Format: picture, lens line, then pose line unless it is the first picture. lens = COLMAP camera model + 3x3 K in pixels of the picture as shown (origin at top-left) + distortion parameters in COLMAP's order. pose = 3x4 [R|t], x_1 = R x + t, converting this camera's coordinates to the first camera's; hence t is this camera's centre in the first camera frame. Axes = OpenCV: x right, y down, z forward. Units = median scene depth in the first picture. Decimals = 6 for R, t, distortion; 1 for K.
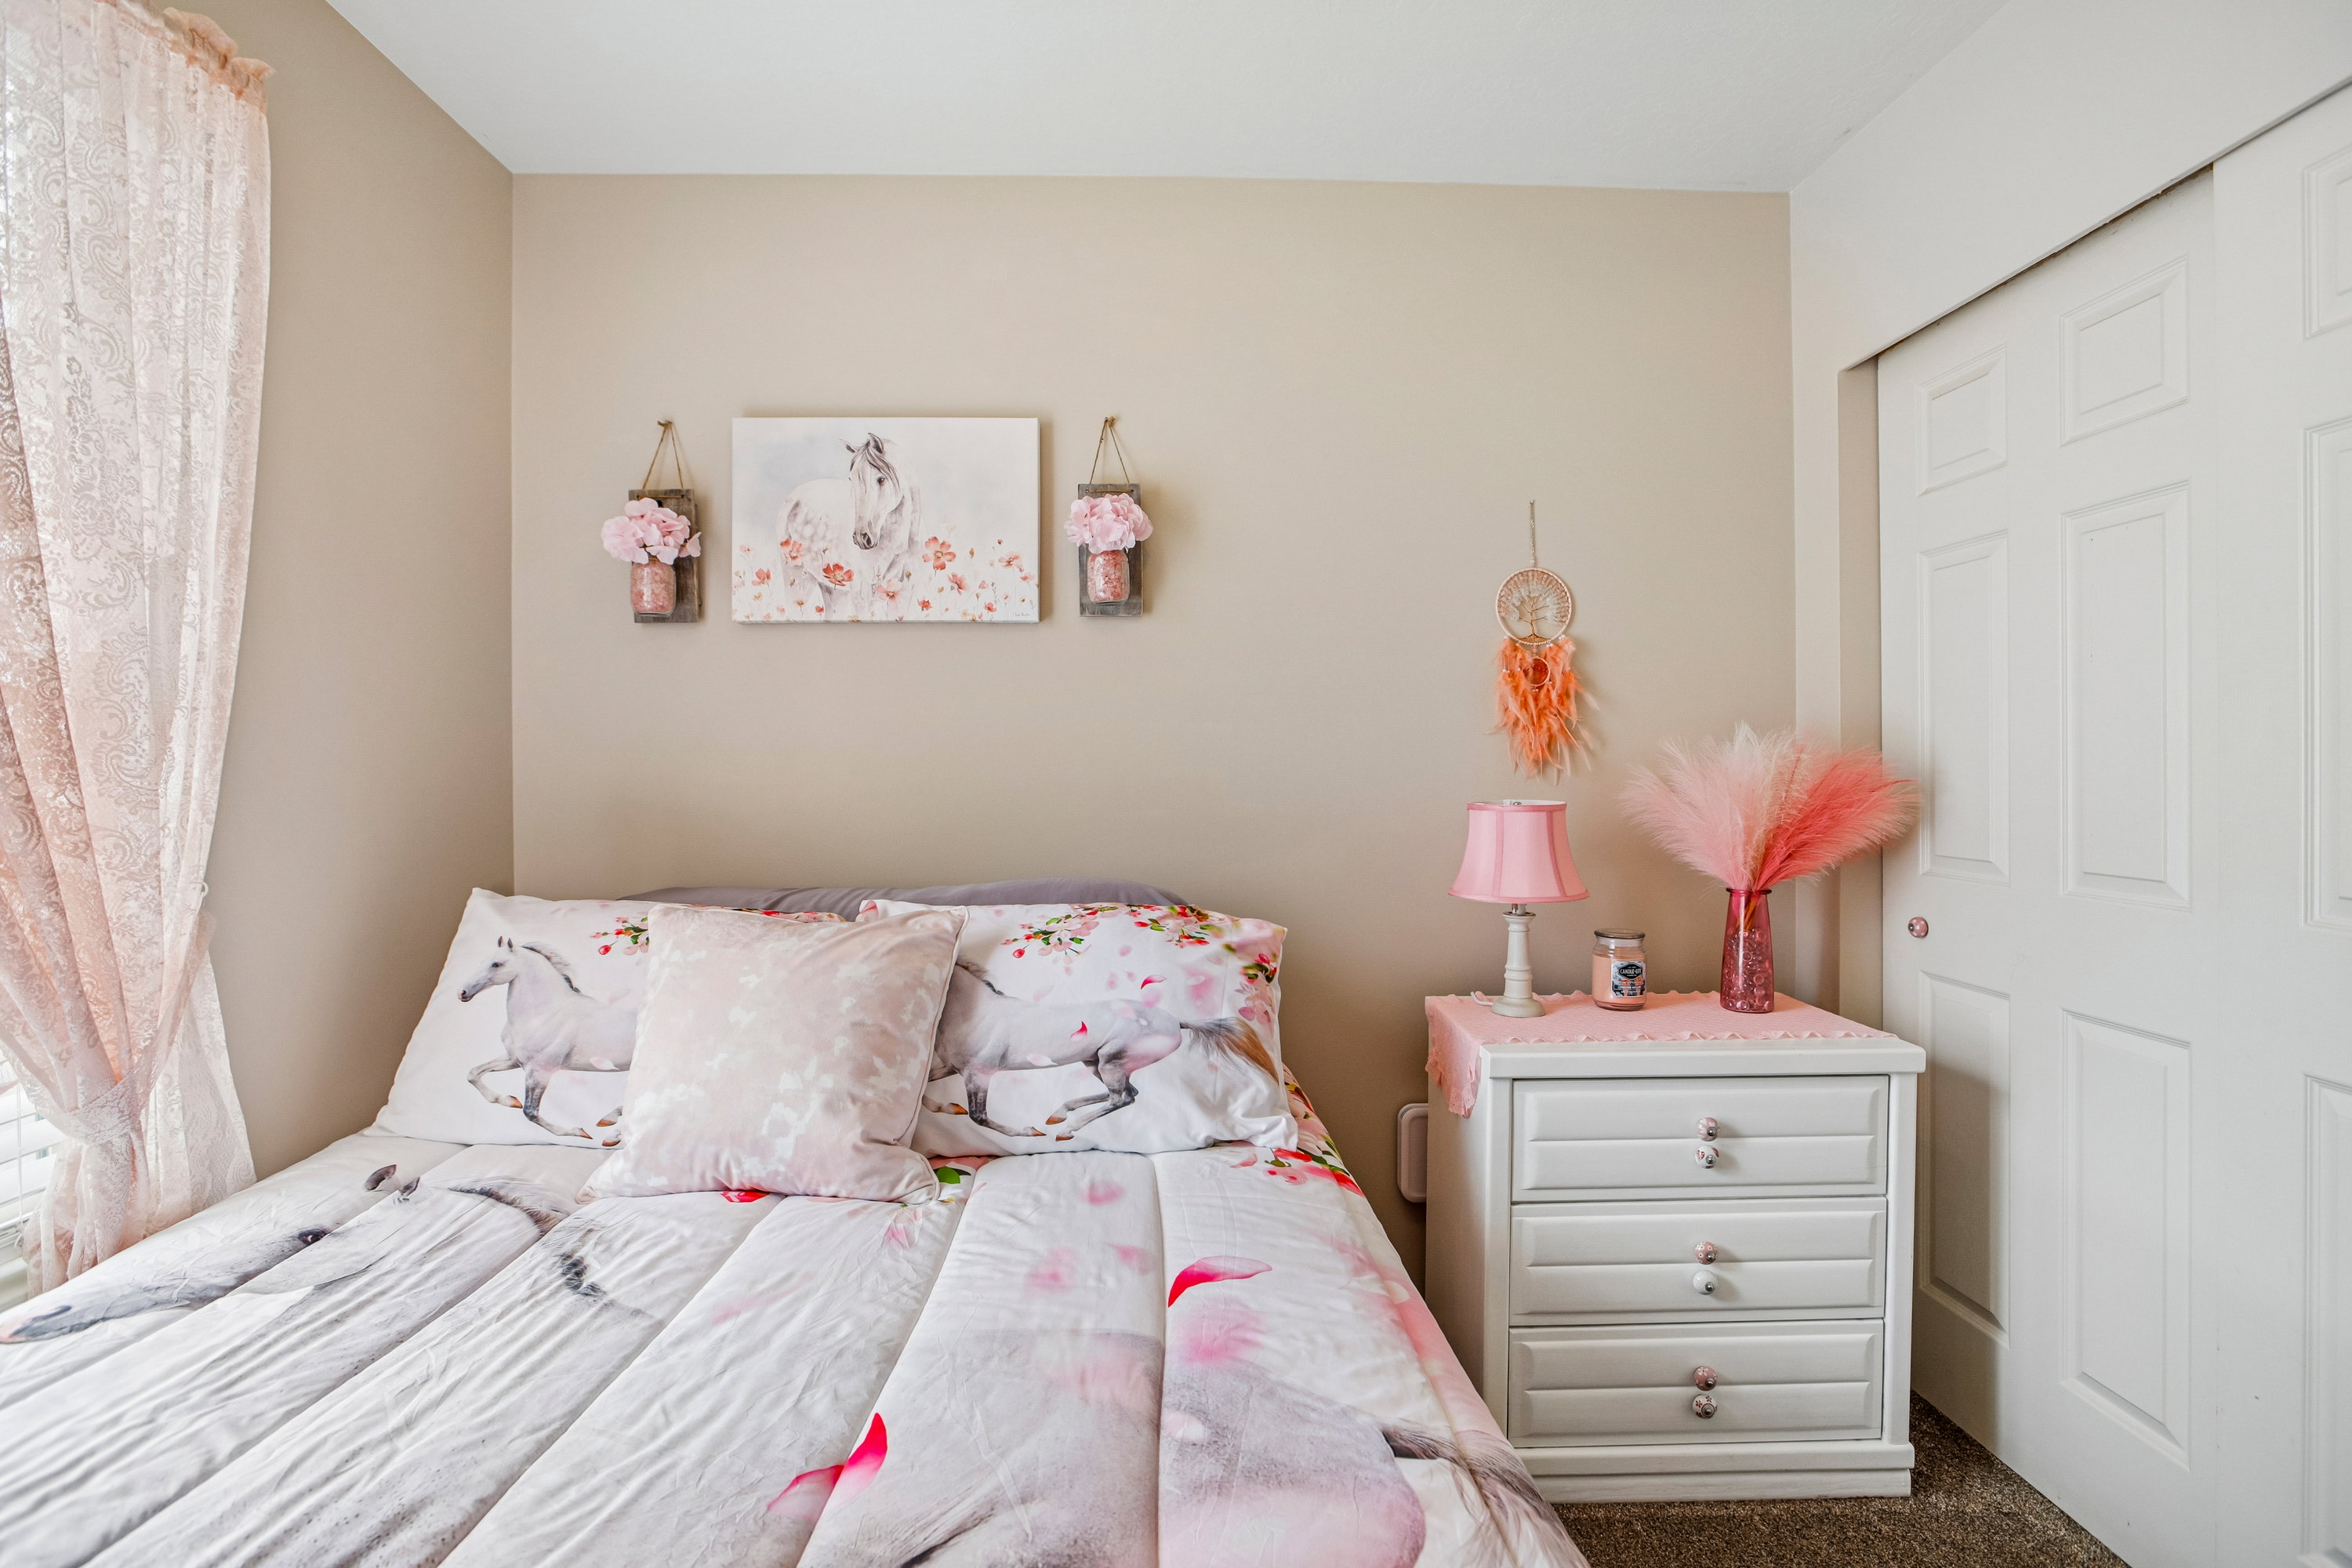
lens RADIAL K [[1096.2, 0, 1181.3], [0, 1096.2, 780.9], [0, 0, 1]] dist [-0.045762, 0.012830]
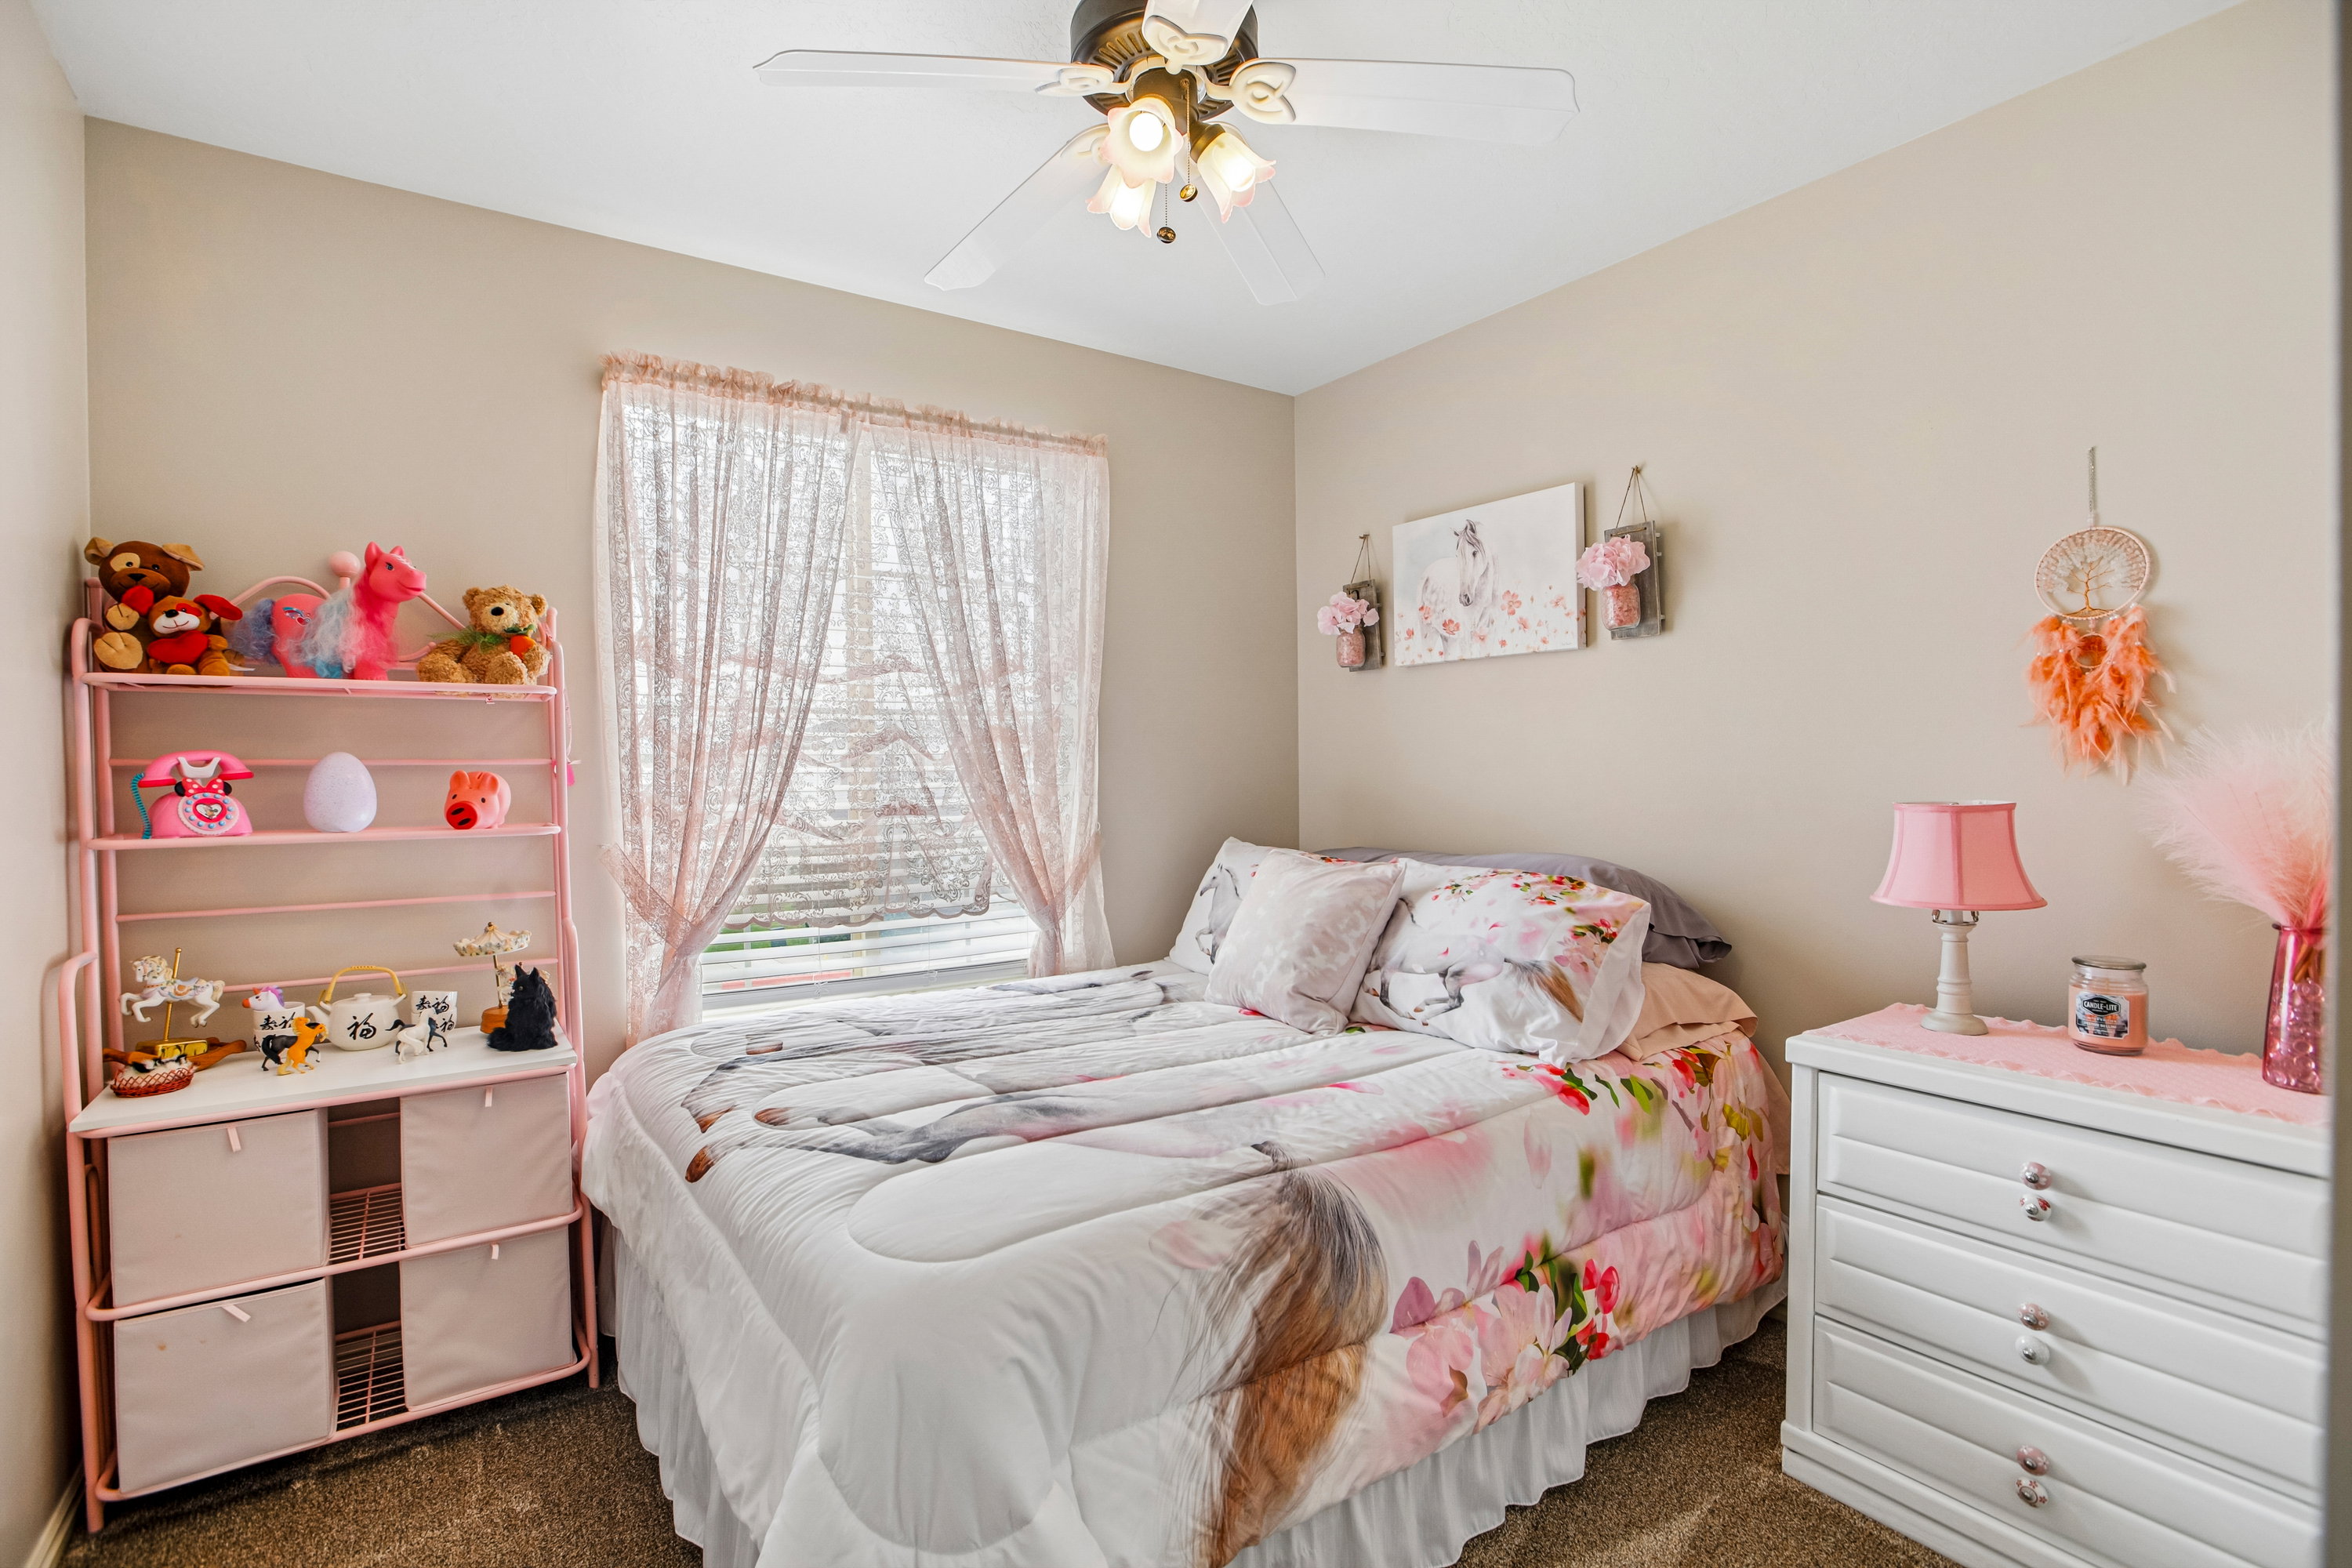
lens RADIAL K [[1096.2, 0, 1192.7], [0, 1096.2, 791.2], [0, 0, 1]] dist [-0.045762, 0.012830]
pose [[0.559811, 0.013846, -0.828505, 0.815112], [-0.006706, 0.999903, 0.012180, 0.004309], [0.828593, -0.001263, 0.559850, -0.053400]]
